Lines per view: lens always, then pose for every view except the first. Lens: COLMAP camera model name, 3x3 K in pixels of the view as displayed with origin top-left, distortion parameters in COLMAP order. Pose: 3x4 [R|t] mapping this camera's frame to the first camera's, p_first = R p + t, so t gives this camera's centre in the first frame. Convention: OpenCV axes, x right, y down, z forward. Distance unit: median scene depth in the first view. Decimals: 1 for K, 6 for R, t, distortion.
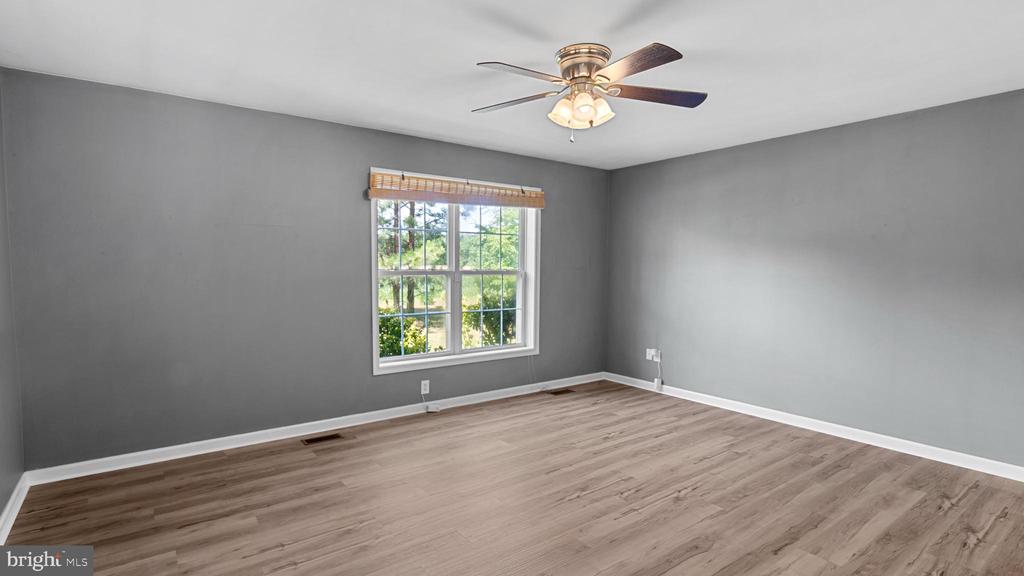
lens RADIAL K [[477.3, 0, 516.2], [0, 477.3, 284.3], [0, 0, 1]] dist [0.001115, 0.000141]
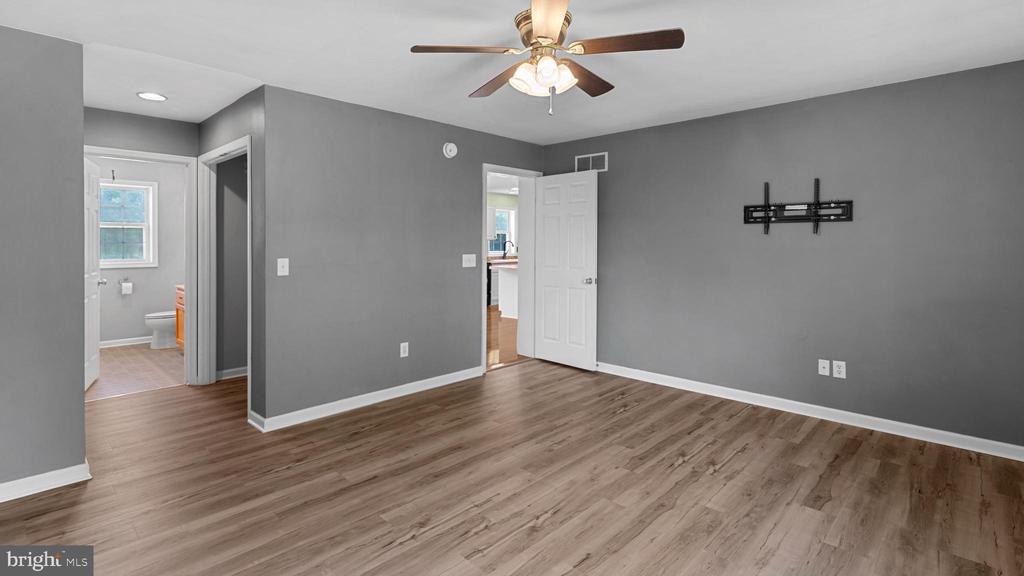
lens RADIAL K [[477.3, 0, 516.2], [0, 477.3, 284.3], [0, 0, 1]] dist [0.001115, 0.000141]
pose [[-0.984480, 0.008741, -0.175276, 0.333799], [-0.013369, 0.992121, 0.124570, -0.084428], [0.174984, 0.124980, -0.976607, 1.884943]]
